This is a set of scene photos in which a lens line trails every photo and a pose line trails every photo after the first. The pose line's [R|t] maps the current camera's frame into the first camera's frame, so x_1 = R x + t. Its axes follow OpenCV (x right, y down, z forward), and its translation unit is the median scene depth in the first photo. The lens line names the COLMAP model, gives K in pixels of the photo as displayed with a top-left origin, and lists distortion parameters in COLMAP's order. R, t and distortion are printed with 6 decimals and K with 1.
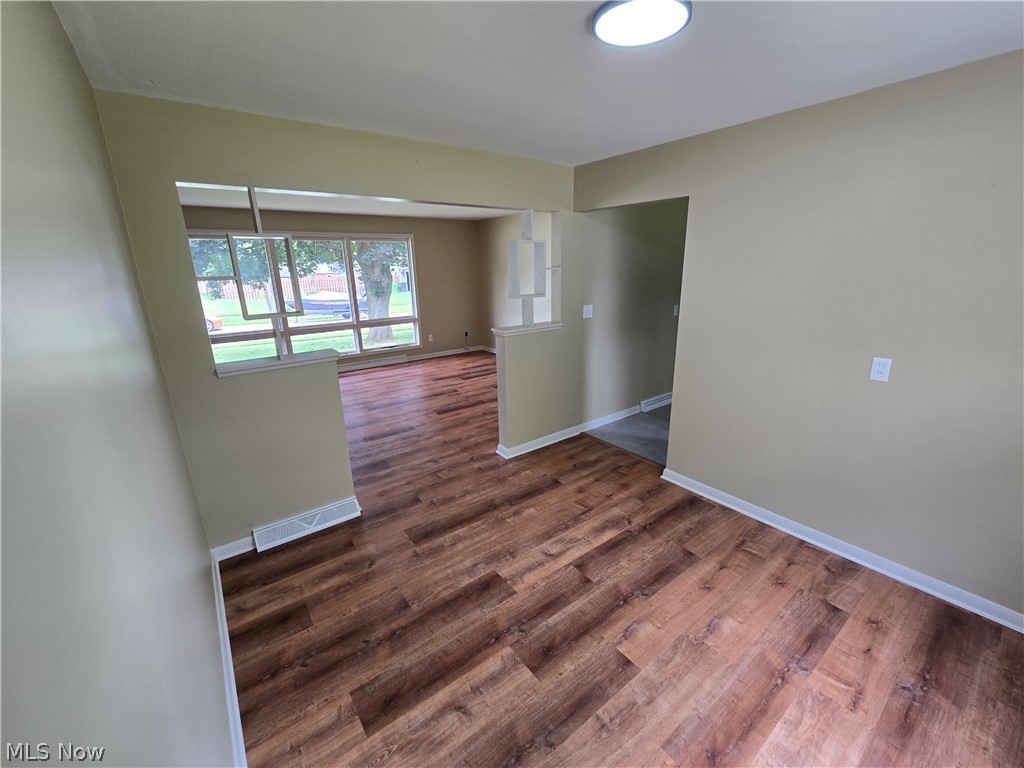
lens RADIAL K [[417.6, 0, 515.8], [0, 417.6, 377.6], [0, 0, 1]] dist [-0.004614, 0.001626]
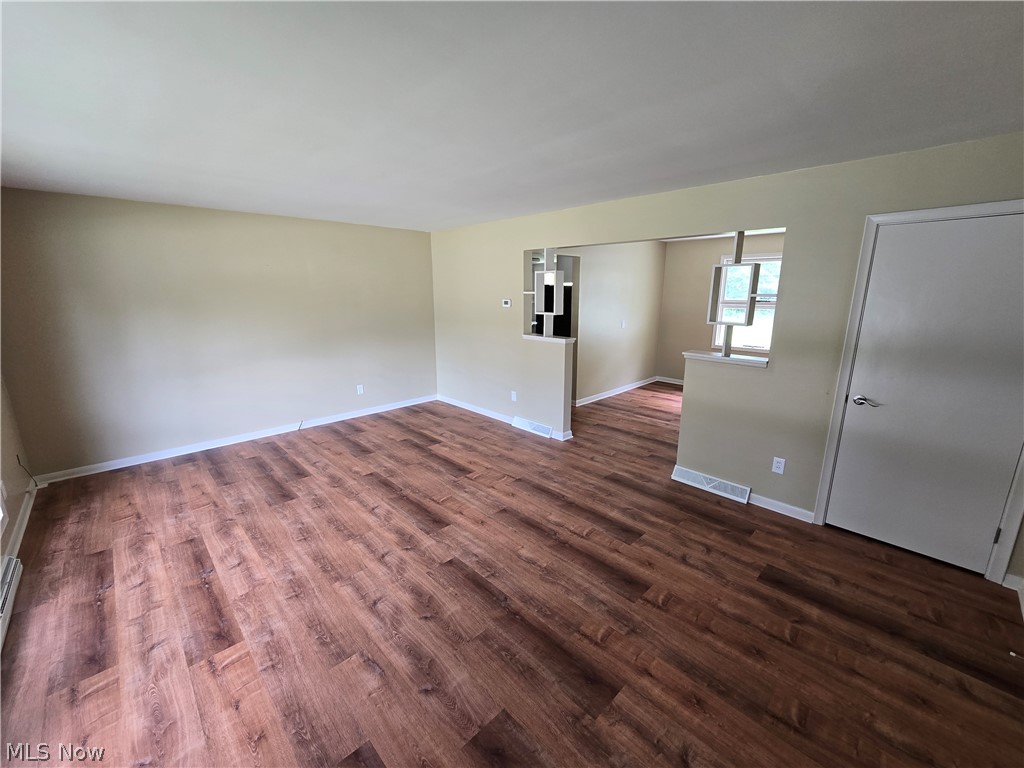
lens RADIAL K [[417.6, 0, 519.3], [0, 417.6, 392.4], [0, 0, 1]] dist [-0.004614, 0.001626]
pose [[-0.119762, -0.225741, 0.966798, -0.772175], [0.265965, 0.930918, 0.250310, -0.191113], [-0.956514, 0.287112, -0.051449, 0.750249]]
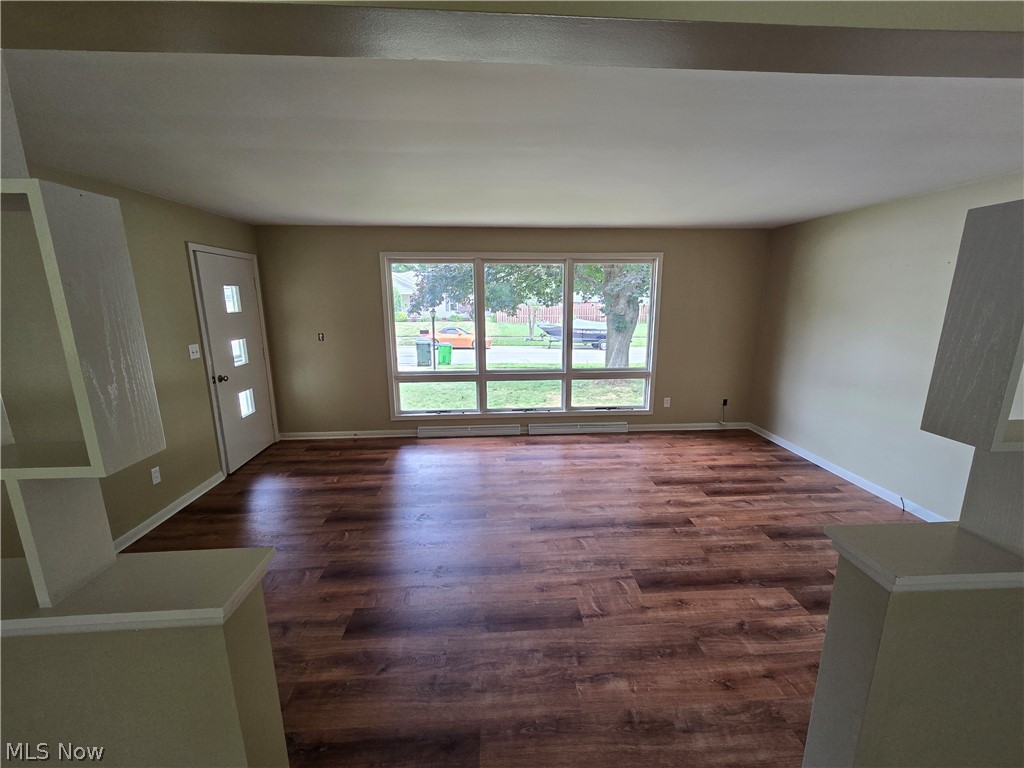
lens RADIAL K [[417.6, 0, 520.1], [0, 417.6, 381.5], [0, 0, 1]] dist [-0.004614, 0.001626]
pose [[0.834032, 0.126607, -0.536993, -0.054961], [-0.158450, 0.987277, -0.013326, -0.108094], [0.528474, 0.096201, 0.843481, 0.386247]]
